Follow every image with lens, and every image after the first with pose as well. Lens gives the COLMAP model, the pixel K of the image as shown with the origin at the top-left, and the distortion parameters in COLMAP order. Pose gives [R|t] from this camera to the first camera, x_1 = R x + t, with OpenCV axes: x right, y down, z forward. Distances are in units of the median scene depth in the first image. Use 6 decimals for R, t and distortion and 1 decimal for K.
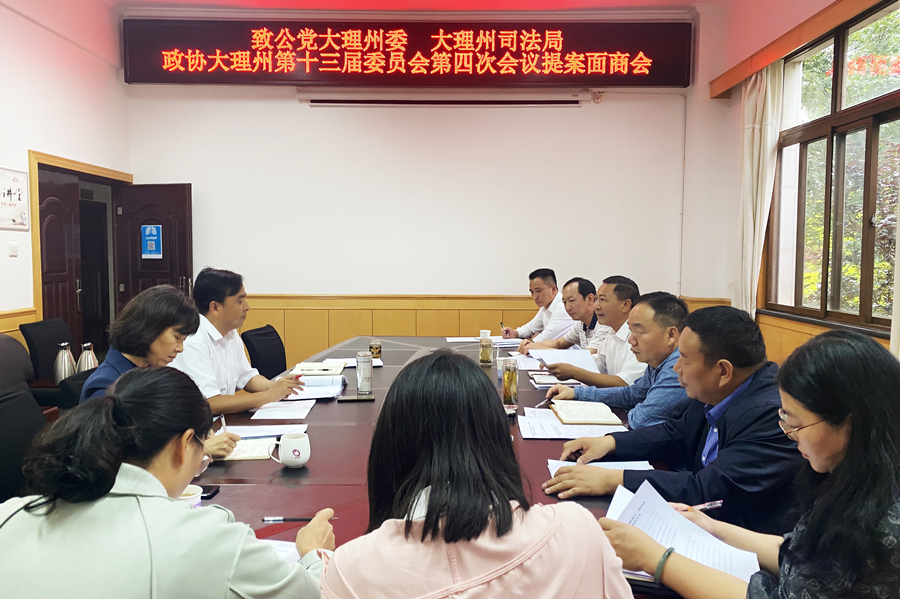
lens RADIAL K [[706.3, 0, 455.5], [0, 706.3, 295.2], [0, 0, 1]] dist [0.037799, 0.012409]
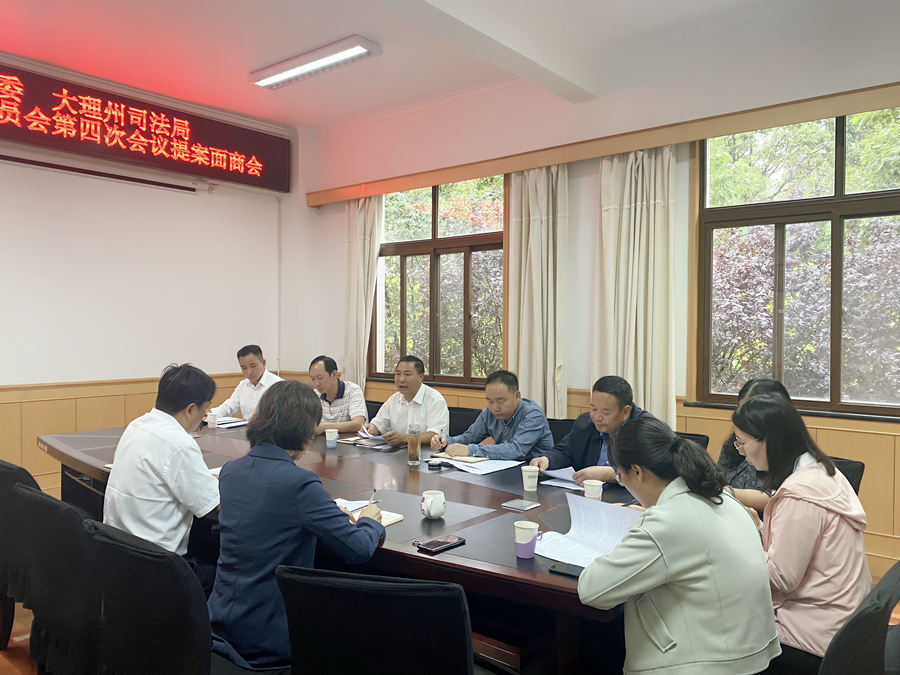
lens RADIAL K [[719.9, 0, 449.4], [0, 719.9, 332.2], [0, 0, 1]] dist [0.070056, 0.010931]
pose [[0.653049, -0.003148, 0.757309, -0.413693], [0.044126, 0.998451, -0.033901, -0.011113], [-0.756029, 0.055556, 0.652176, 0.031014]]
